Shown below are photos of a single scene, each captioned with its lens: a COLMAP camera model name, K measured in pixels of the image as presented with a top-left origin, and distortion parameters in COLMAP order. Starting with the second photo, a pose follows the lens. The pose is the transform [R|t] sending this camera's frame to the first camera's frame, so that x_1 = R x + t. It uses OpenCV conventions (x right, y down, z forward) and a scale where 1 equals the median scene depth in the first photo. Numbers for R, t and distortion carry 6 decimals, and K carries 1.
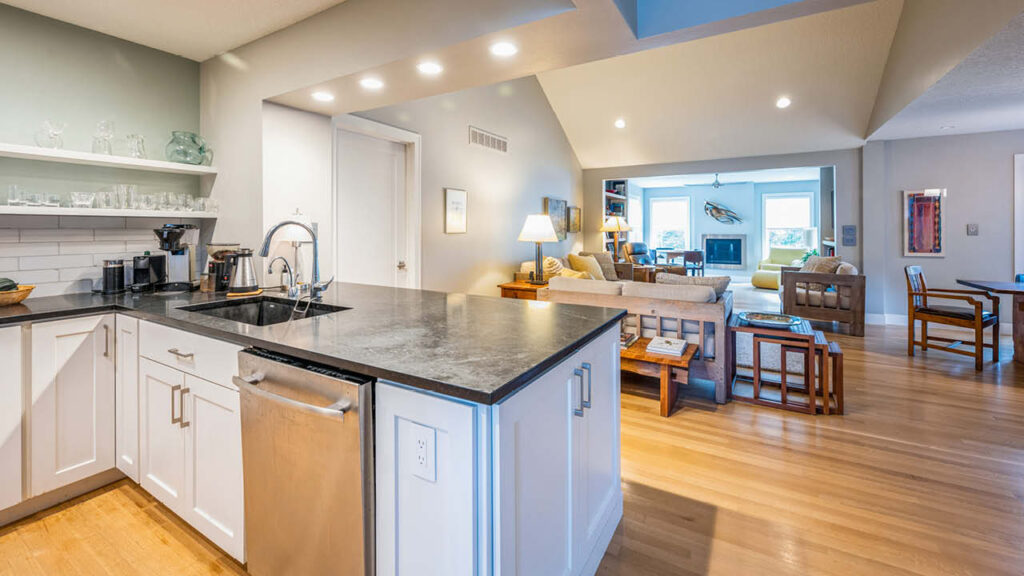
lens RADIAL K [[414.8, 0, 511.4], [0, 414.8, 231.9], [0, 0, 1]] dist [-0.001131, -0.000036]
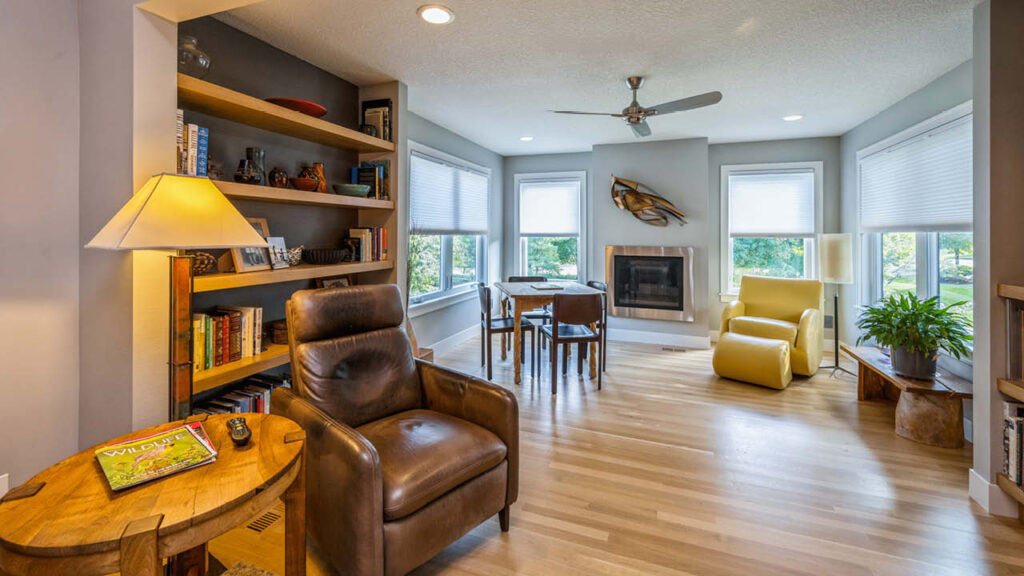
lens RADIAL K [[414.8, 0, 511.4], [0, 414.8, 231.9], [0, 0, 1]] dist [-0.001131, -0.000036]
pose [[0.985686, 0.006217, 0.168476, 0.507521], [-0.004703, 0.999945, -0.009385, -0.010958], [-0.168525, 0.008459, 0.985661, 1.023382]]
